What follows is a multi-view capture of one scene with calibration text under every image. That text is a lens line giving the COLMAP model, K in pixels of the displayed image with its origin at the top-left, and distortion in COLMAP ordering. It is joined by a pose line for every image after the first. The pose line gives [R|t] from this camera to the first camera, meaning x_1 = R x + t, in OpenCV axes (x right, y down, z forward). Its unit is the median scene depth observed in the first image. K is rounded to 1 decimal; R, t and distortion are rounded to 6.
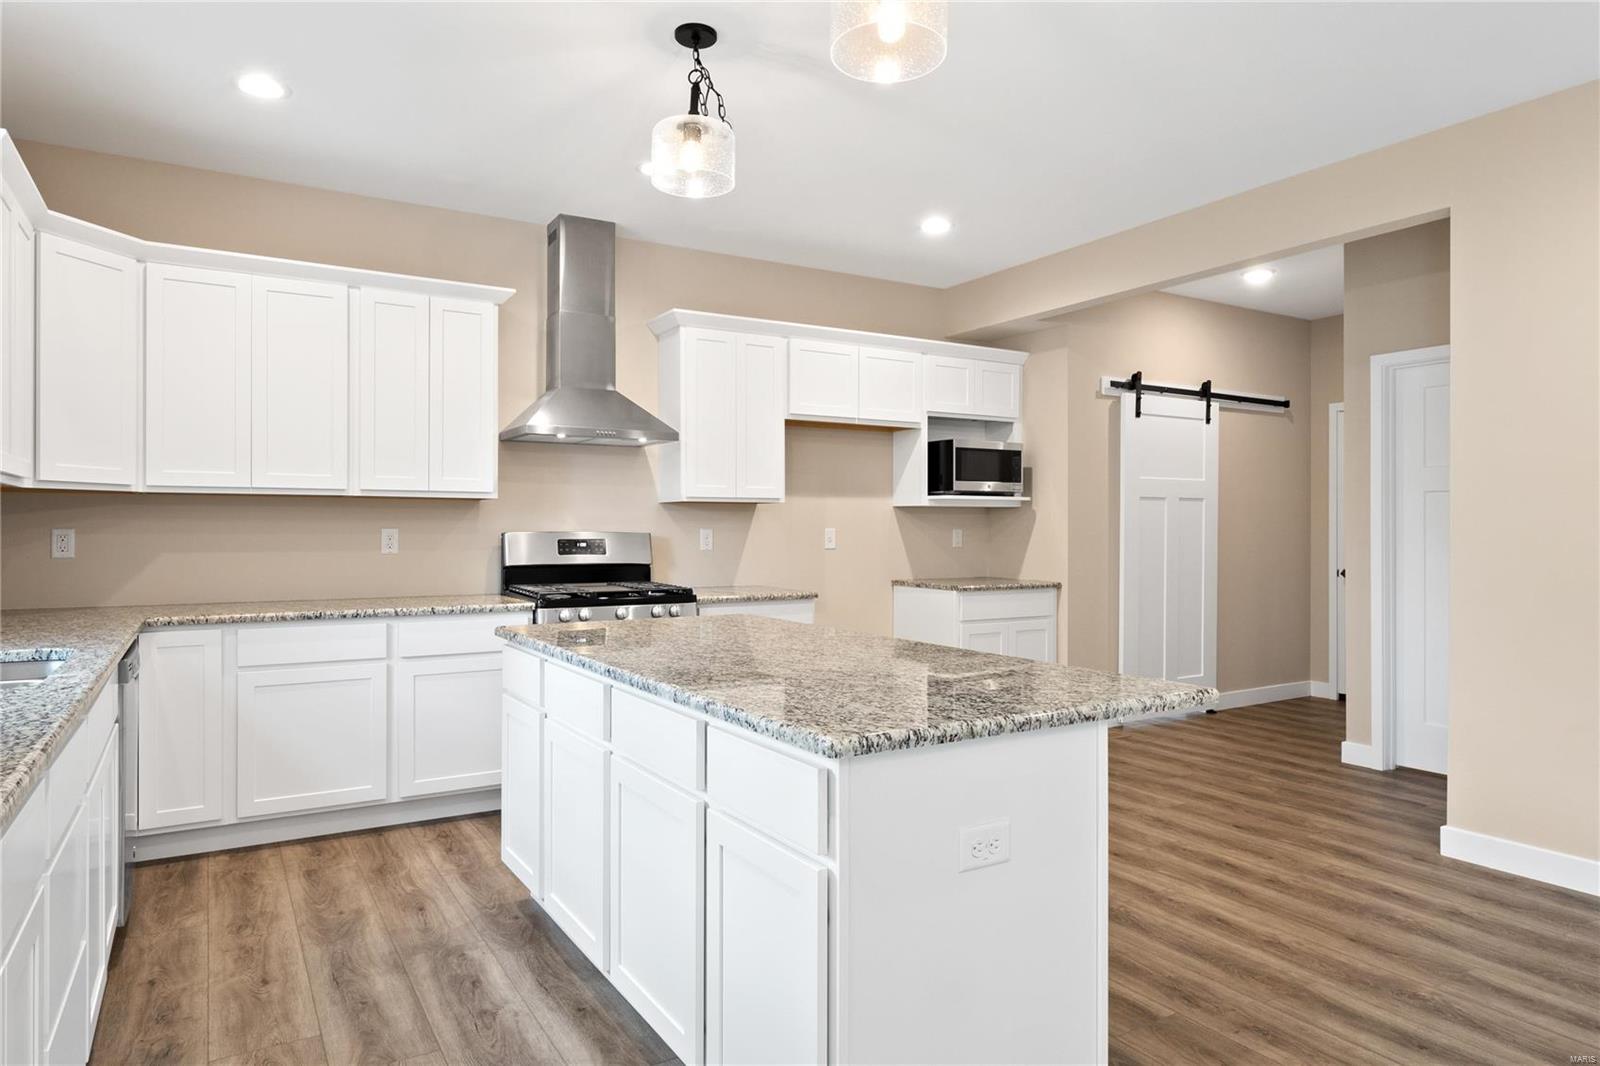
lens RADIAL K [[941.4, 0, 805.1], [0, 941.4, 529.0], [0, 0, 1]] dist [-0.008412, 0.002014]
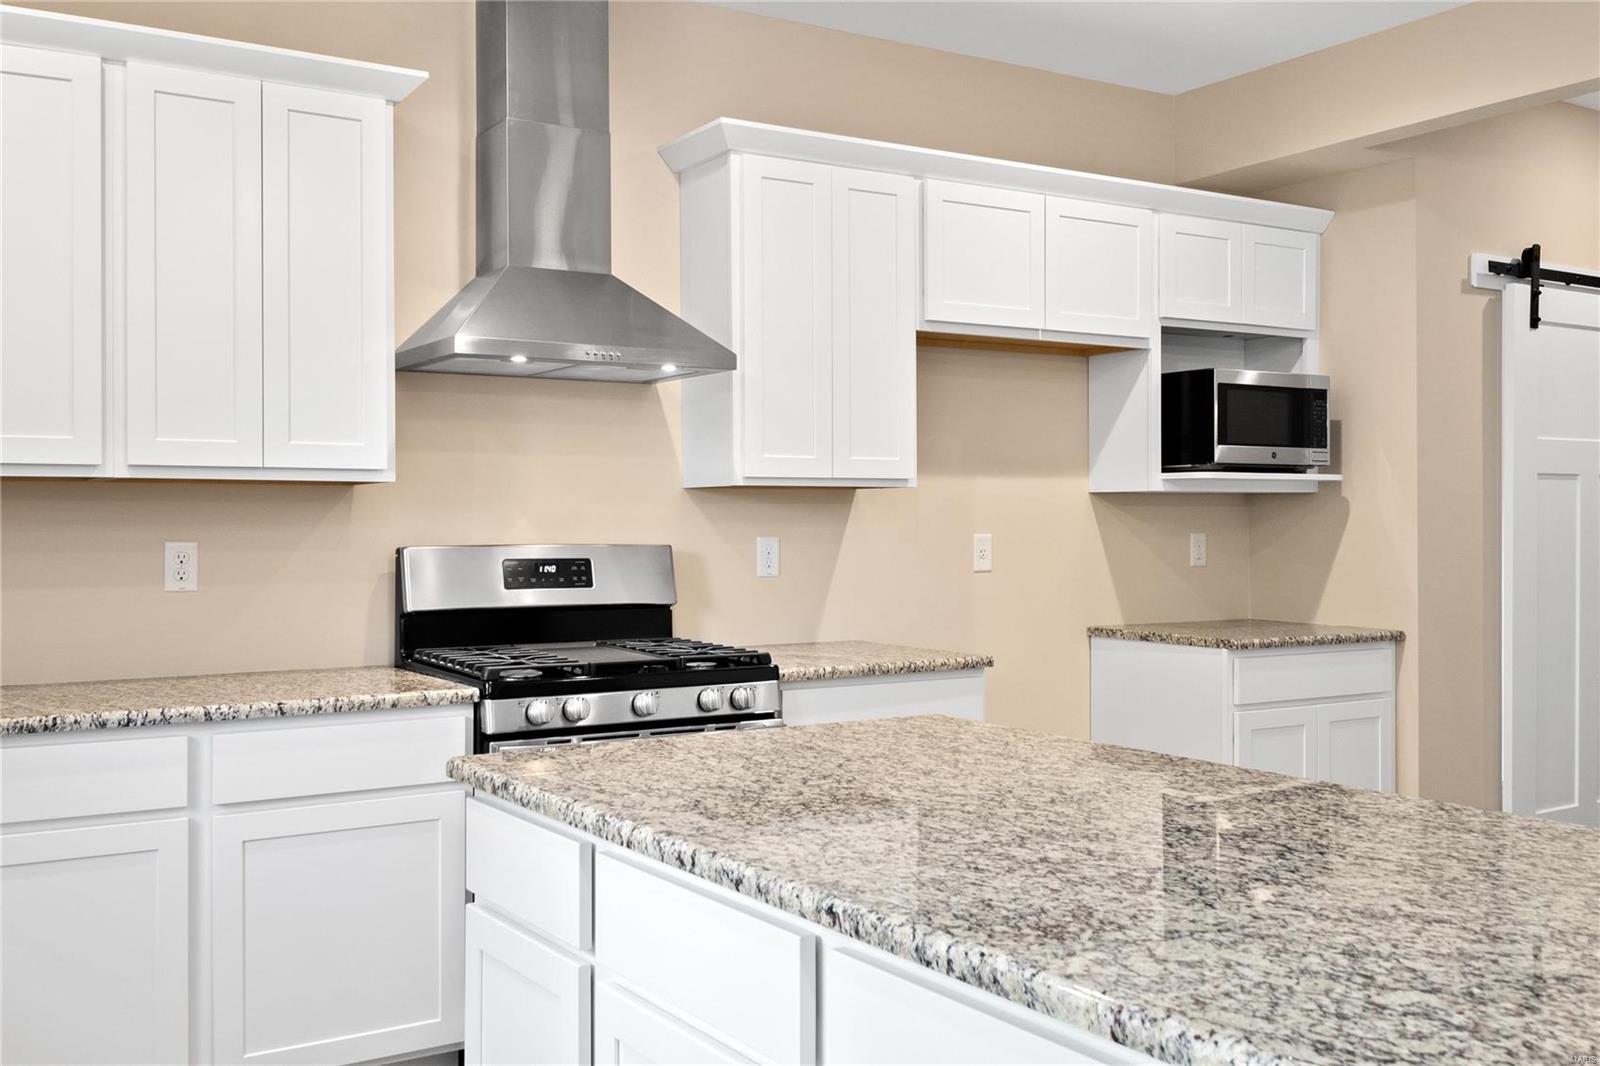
lens RADIAL K [[1485.3, 0, 802.3], [0, 1485.3, 518.6], [0, 0, 1]] dist [0.005622, 0.000000]
pose [[0.999778, -0.004186, 0.020666, -0.104187], [0.004262, 0.999984, -0.003637, -0.007149], [-0.020650, 0.003724, 0.999780, 0.160280]]
